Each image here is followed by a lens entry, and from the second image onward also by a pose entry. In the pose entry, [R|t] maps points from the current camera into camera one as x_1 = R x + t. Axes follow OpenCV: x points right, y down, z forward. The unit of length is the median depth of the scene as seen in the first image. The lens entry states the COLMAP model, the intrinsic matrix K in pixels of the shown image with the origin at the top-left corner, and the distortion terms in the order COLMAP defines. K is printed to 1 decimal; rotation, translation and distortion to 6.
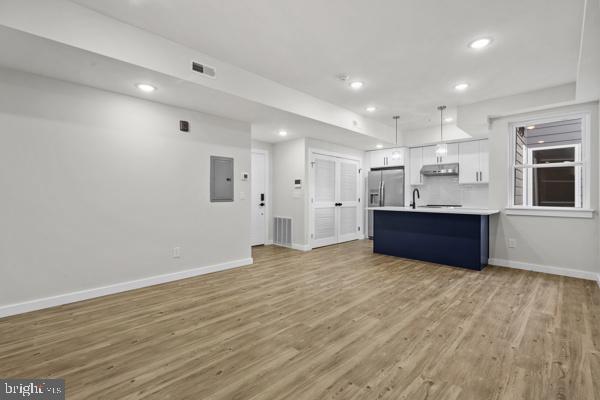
lens RADIAL K [[263.3, 0, 300.0], [0, 263.3, 200.0], [0, 0, 1]] dist [-0.002982, -0.000052]
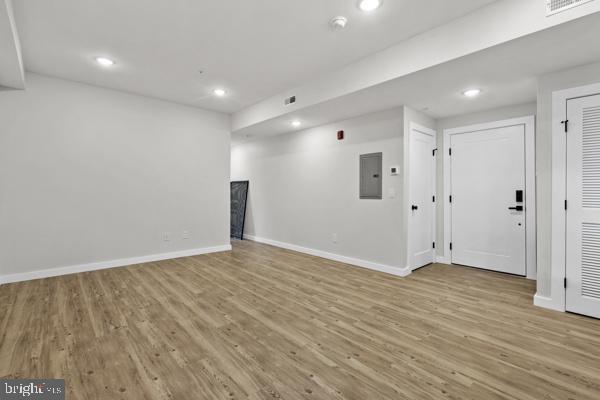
lens RADIAL K [[275.0, 0, 303.7], [0, 275.0, 192.7], [0, 0, 1]] dist [-0.003696, -0.000443]
pose [[-0.032997, 0.000772, -0.999455, 0.933608], [-0.020617, 0.999786, 0.001453, -0.016843], [0.999243, 0.020654, -0.032974, 0.987750]]
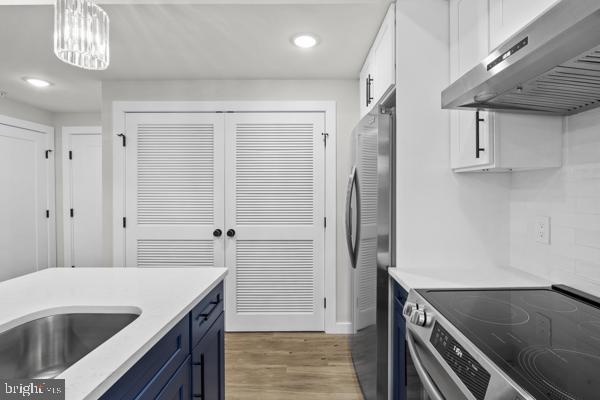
lens RADIAL K [[275.0, 0, 303.7], [0, 275.0, 192.7], [0, 0, 1]] dist [-0.003696, -0.000443]
pose [[0.712648, -0.001514, -0.701520, 1.003098], [-0.005668, 0.999953, -0.007915, -0.078473], [0.701499, 0.009617, 0.712606, 1.552104]]
